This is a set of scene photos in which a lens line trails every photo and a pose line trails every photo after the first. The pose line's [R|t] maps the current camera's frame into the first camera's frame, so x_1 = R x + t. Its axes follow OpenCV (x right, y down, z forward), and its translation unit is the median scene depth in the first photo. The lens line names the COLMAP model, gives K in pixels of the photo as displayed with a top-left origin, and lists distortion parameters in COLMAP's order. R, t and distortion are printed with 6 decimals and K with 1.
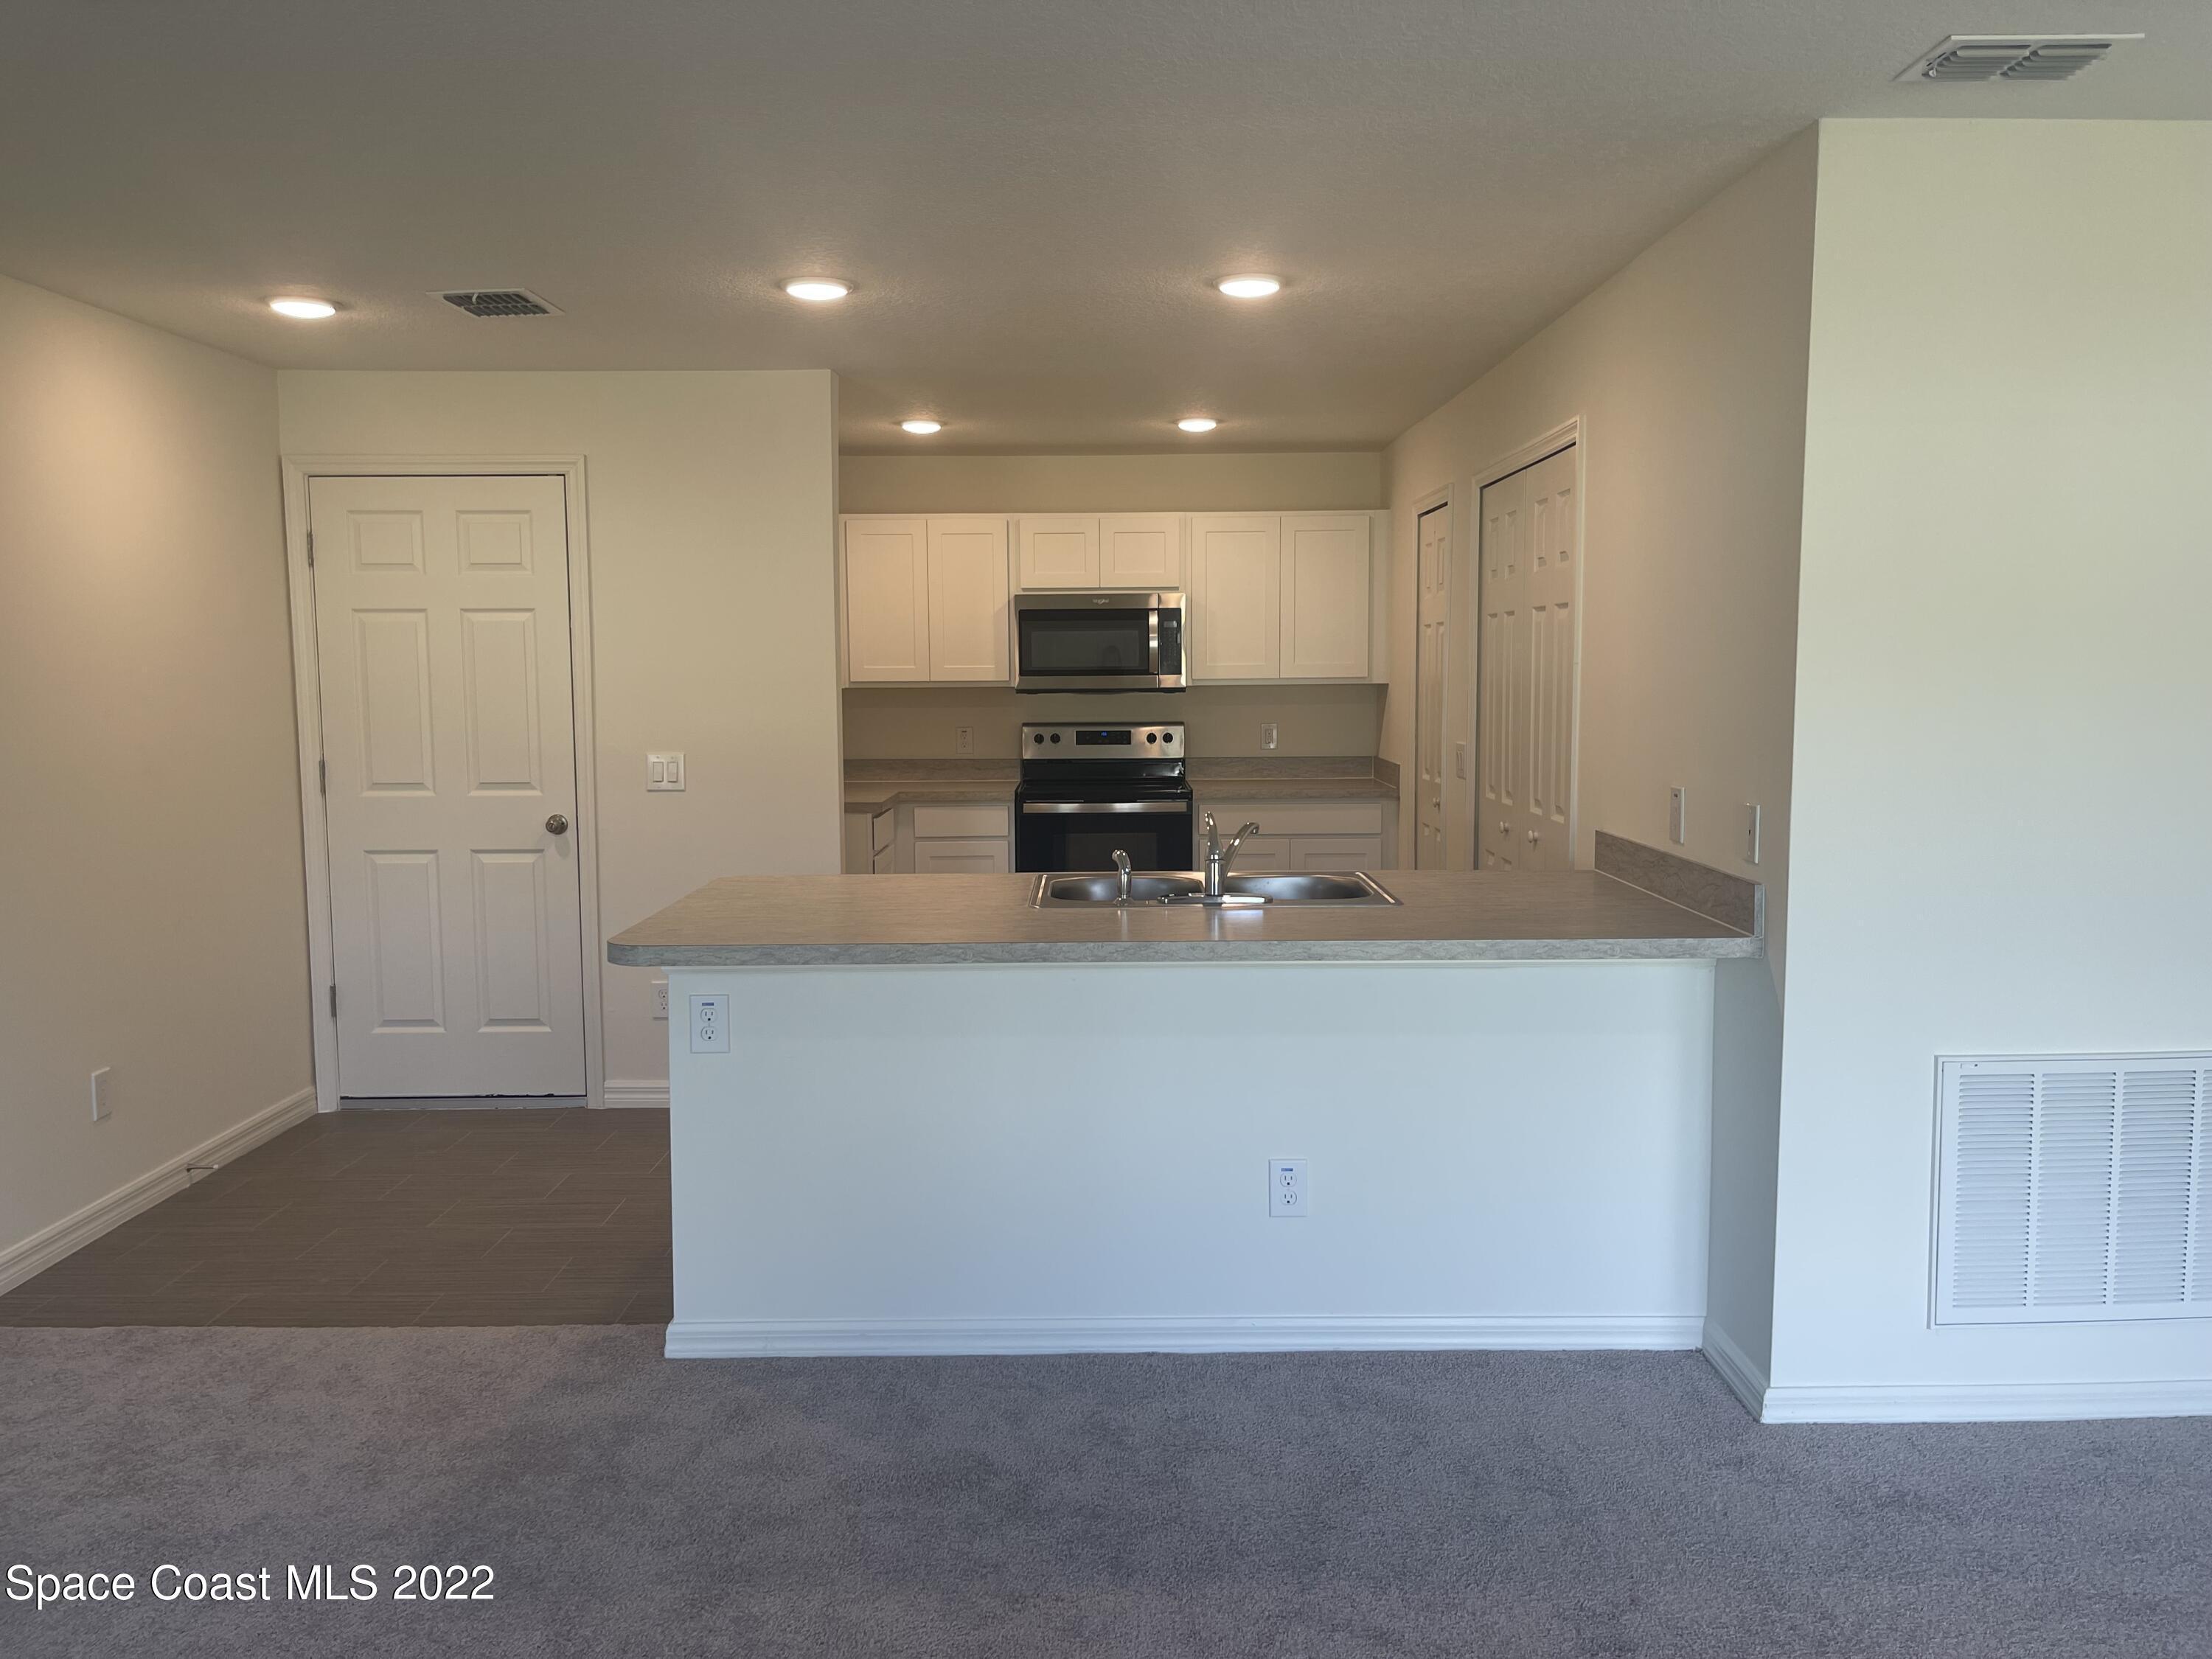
lens RADIAL K [[1688.9, 0, 1101.7], [0, 1688.9, 813.9], [0, 0, 1]] dist [0.068718, -0.105030]
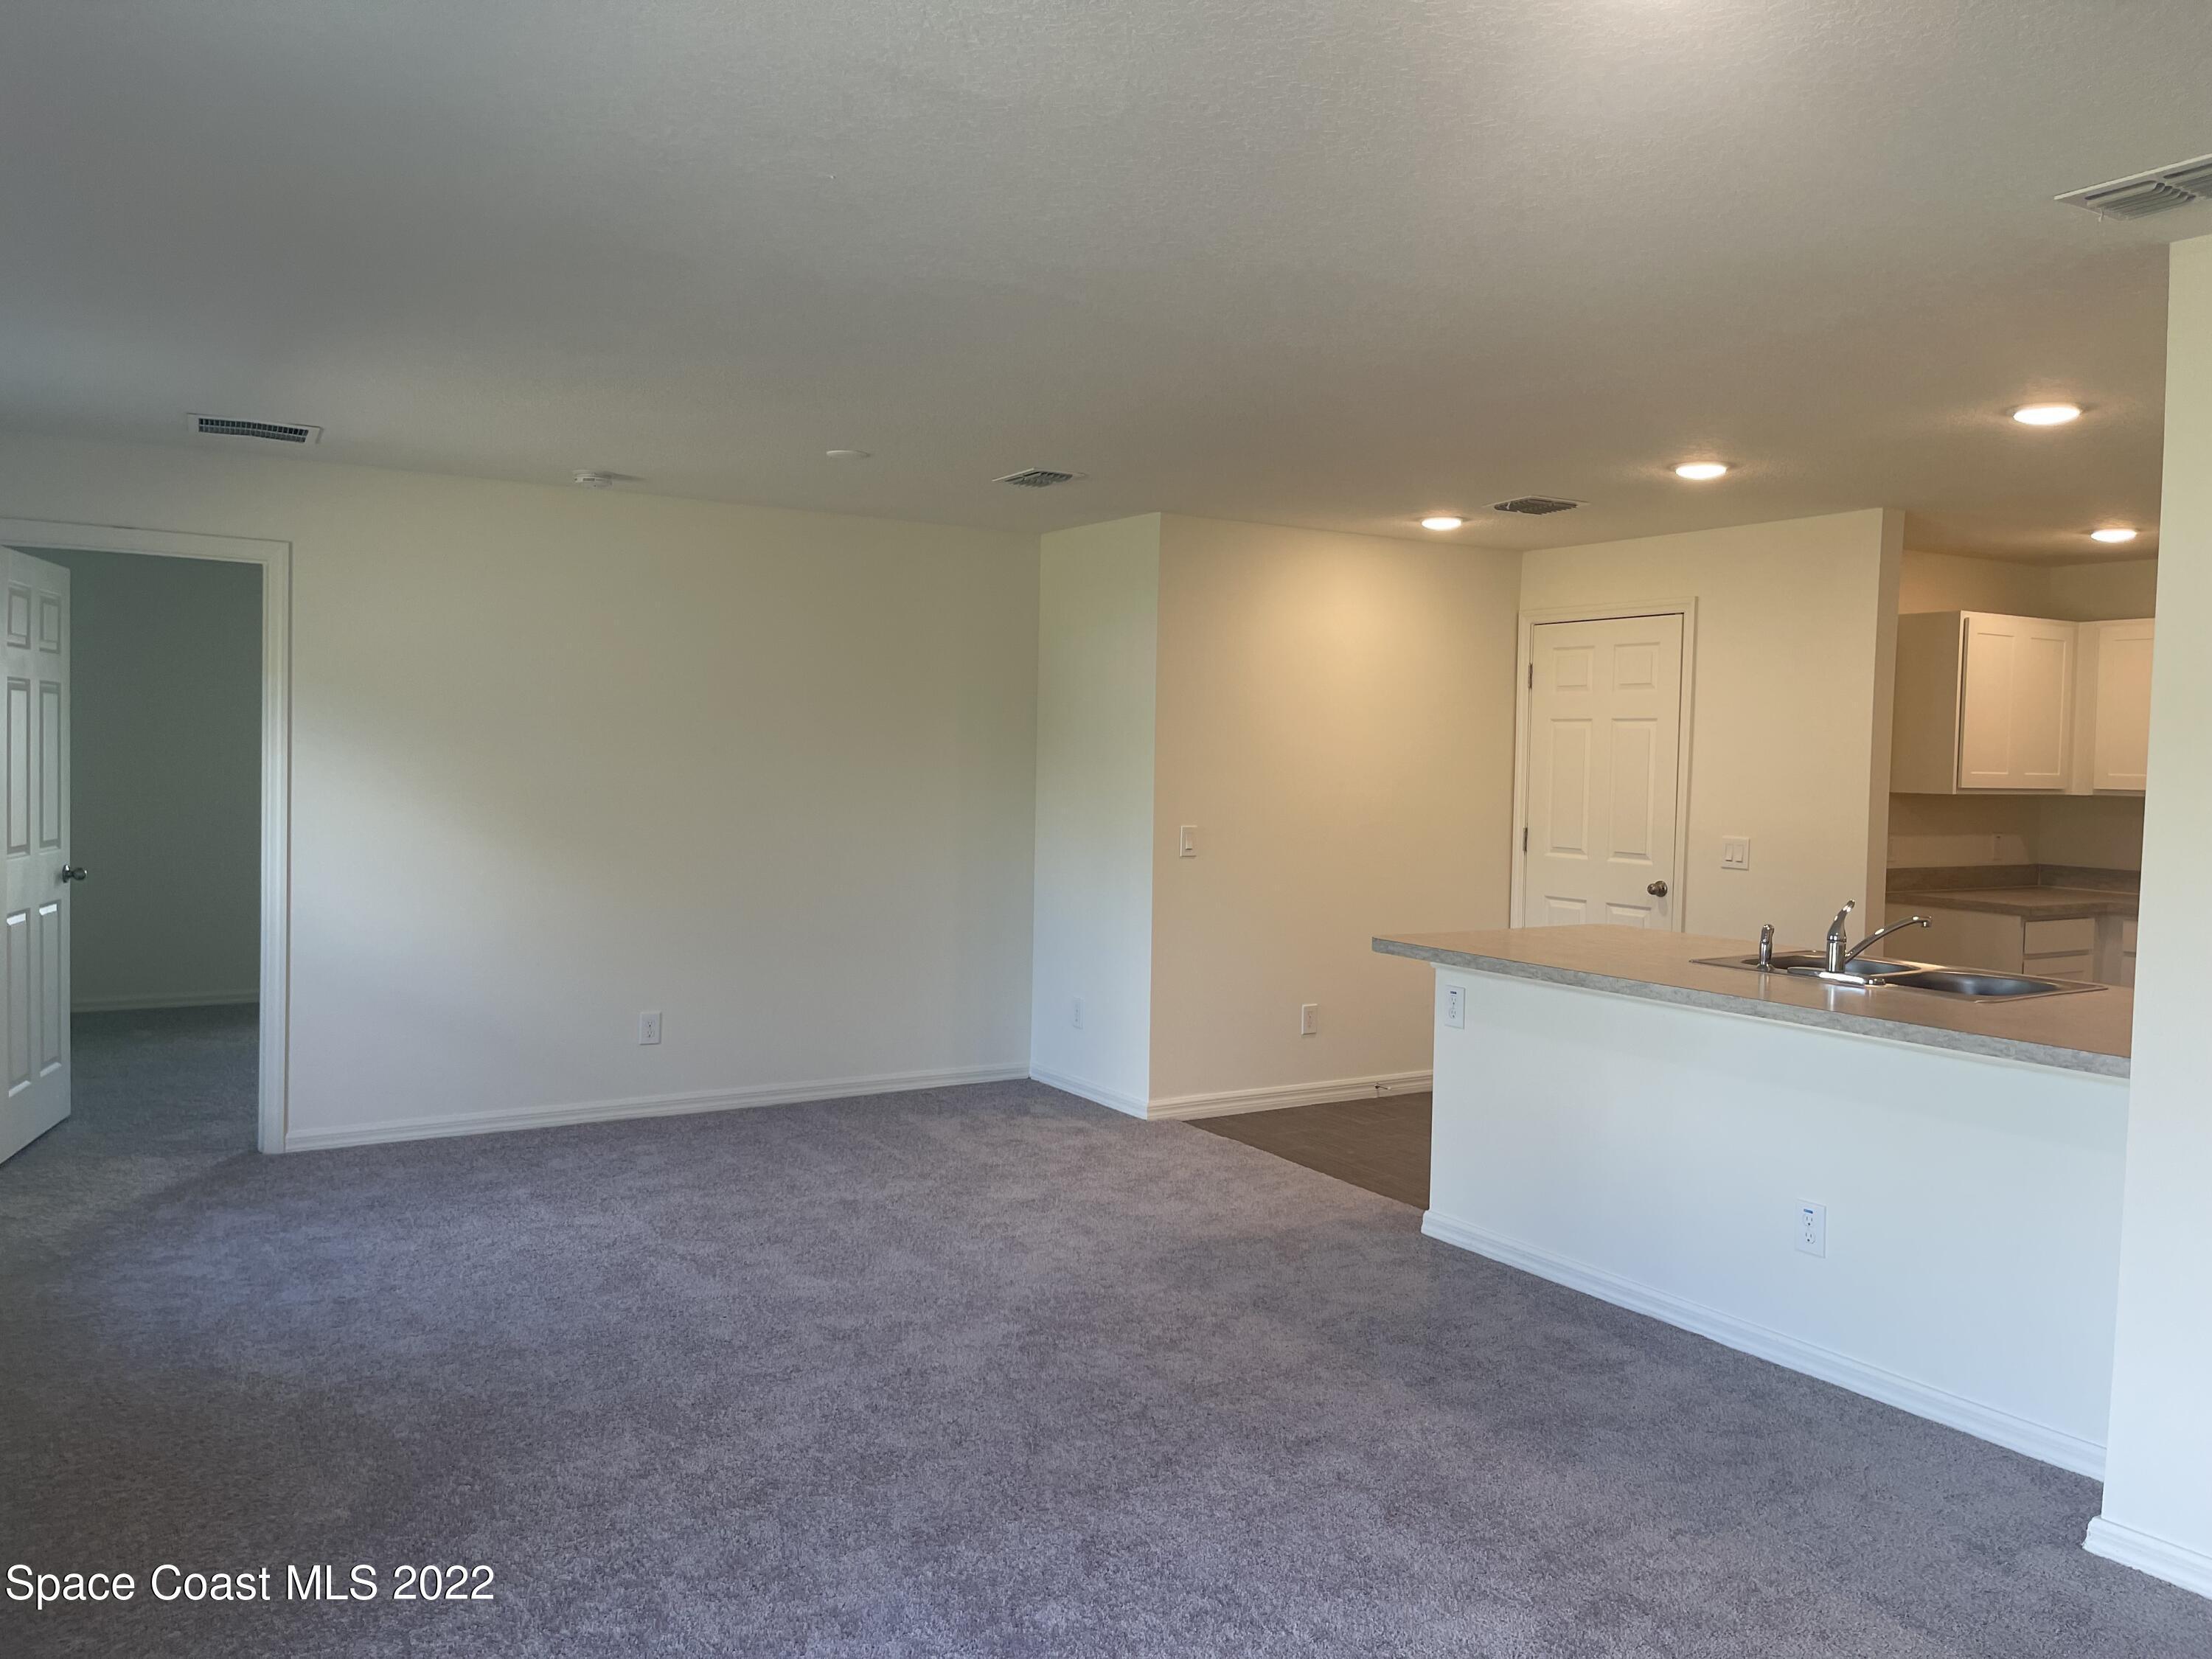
lens RADIAL K [[1688.9, 0, 1101.7], [0, 1688.9, 813.9], [0, 0, 1]] dist [0.068718, -0.105030]
pose [[0.533529, 0.050839, -0.844253, 0.774578], [-0.100845, 0.994895, -0.003819, -0.003842], [0.839748, 0.087176, 0.535932, -0.039789]]
